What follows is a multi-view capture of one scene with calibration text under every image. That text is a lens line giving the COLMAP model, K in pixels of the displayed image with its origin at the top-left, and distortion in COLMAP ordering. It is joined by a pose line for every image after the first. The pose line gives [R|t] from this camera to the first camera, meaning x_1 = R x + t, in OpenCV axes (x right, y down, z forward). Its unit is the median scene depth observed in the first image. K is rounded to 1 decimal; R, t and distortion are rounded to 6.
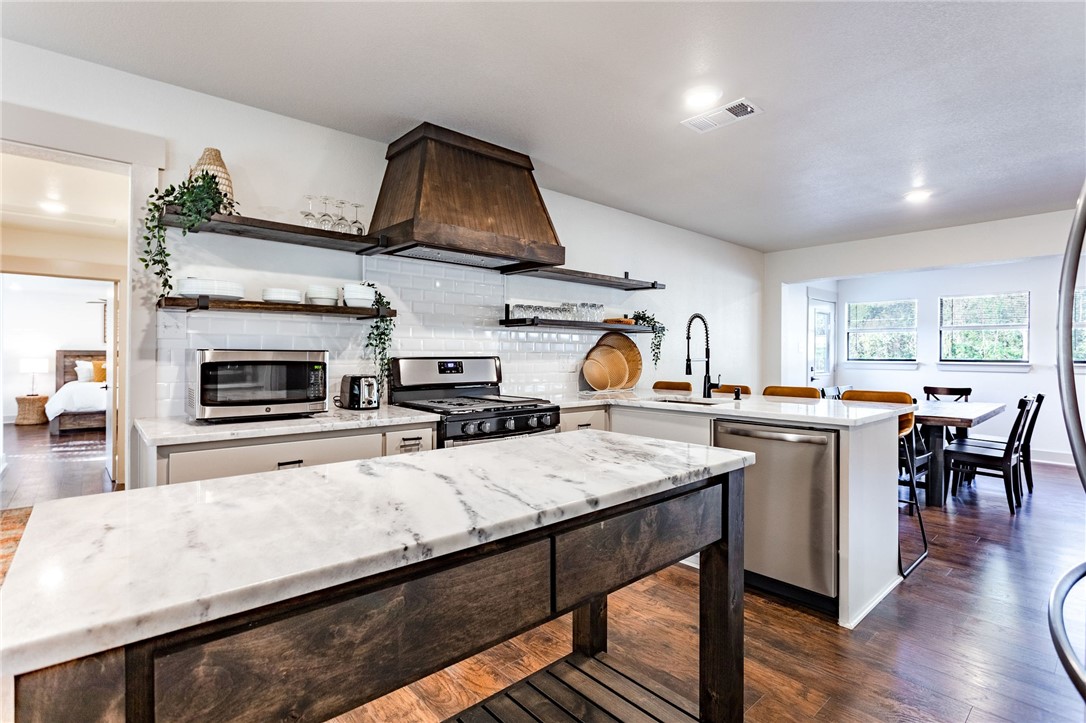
lens RADIAL K [[518.1, 0, 529.4], [0, 518.1, 354.6], [0, 0, 1]] dist [-0.017784, 0.005617]
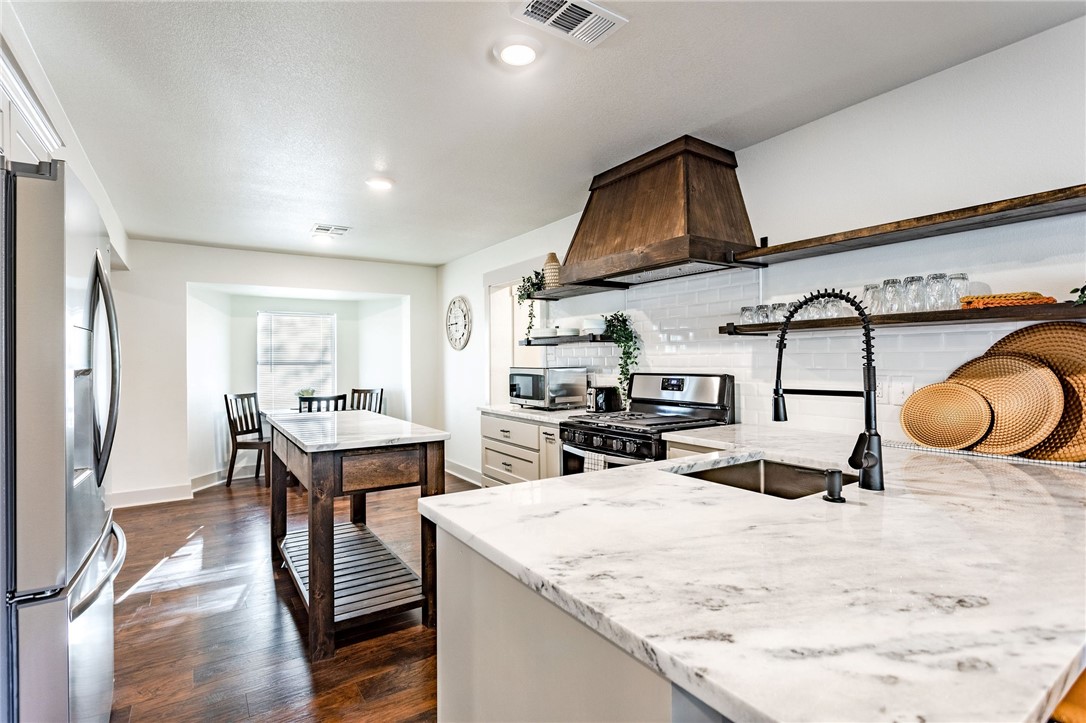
lens RADIAL K [[518.1, 0, 529.4], [0, 518.1, 354.6], [0, 0, 1]] dist [-0.017784, 0.005617]
pose [[-0.133723, -0.010788, -0.990960, 0.989078], [0.007945, 0.999897, -0.011958, -0.025104], [0.990987, -0.009472, -0.133623, 0.996847]]
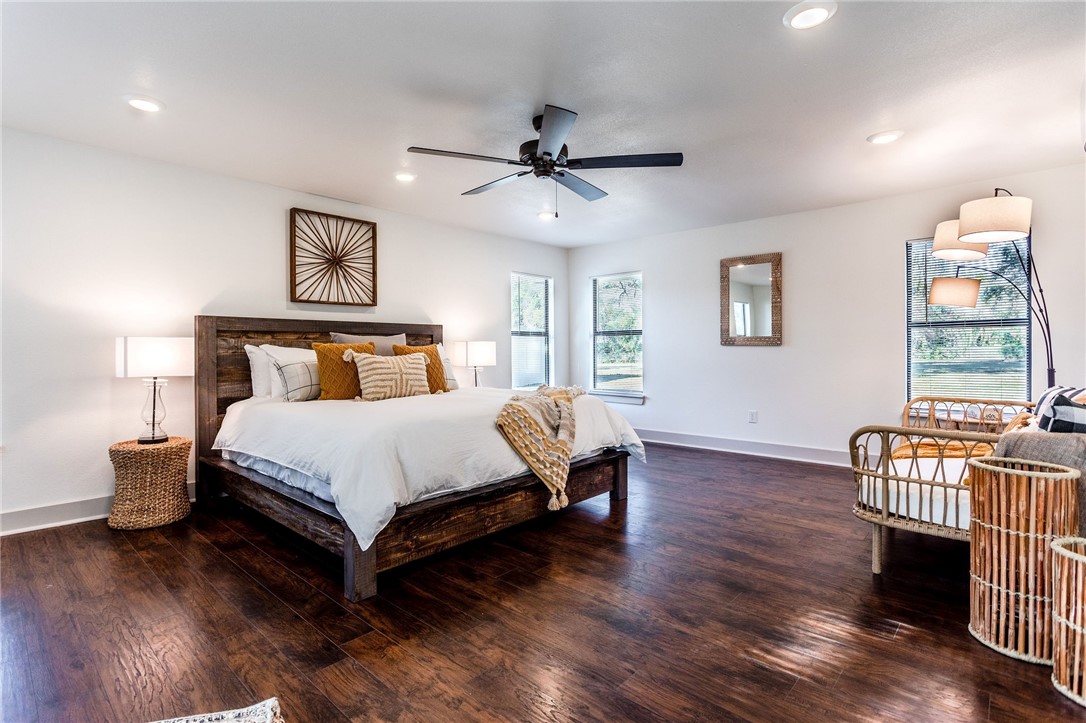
lens RADIAL K [[518.1, 0, 529.4], [0, 518.1, 354.6], [0, 0, 1]] dist [-0.017784, 0.005617]
pose [[0.993524, -0.012510, 0.112929, -2.549435], [0.011560, 0.999892, 0.009062, 0.066494], [-0.113030, -0.007698, 0.993562, 2.093646]]
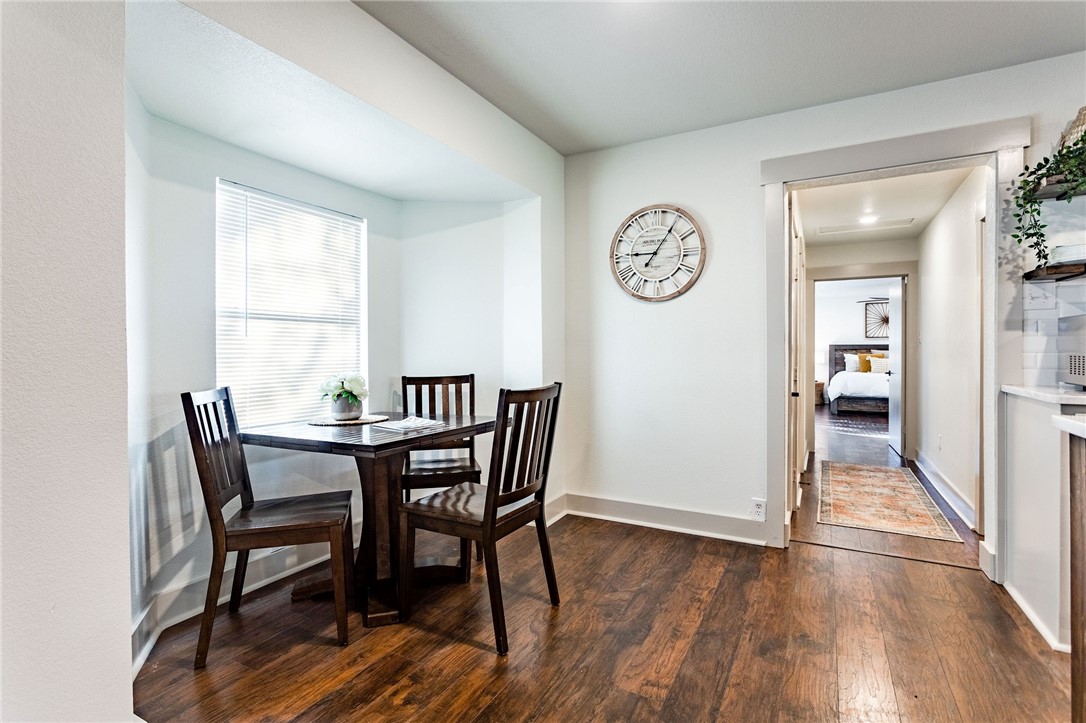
lens RADIAL K [[518.1, 0, 529.4], [0, 518.1, 354.6], [0, 0, 1]] dist [-0.017784, 0.005617]
pose [[0.336025, -0.001182, -0.941852, -0.068490], [0.001290, 0.999999, -0.000794, 0.049912], [0.941852, -0.000948, 0.336026, -0.251056]]
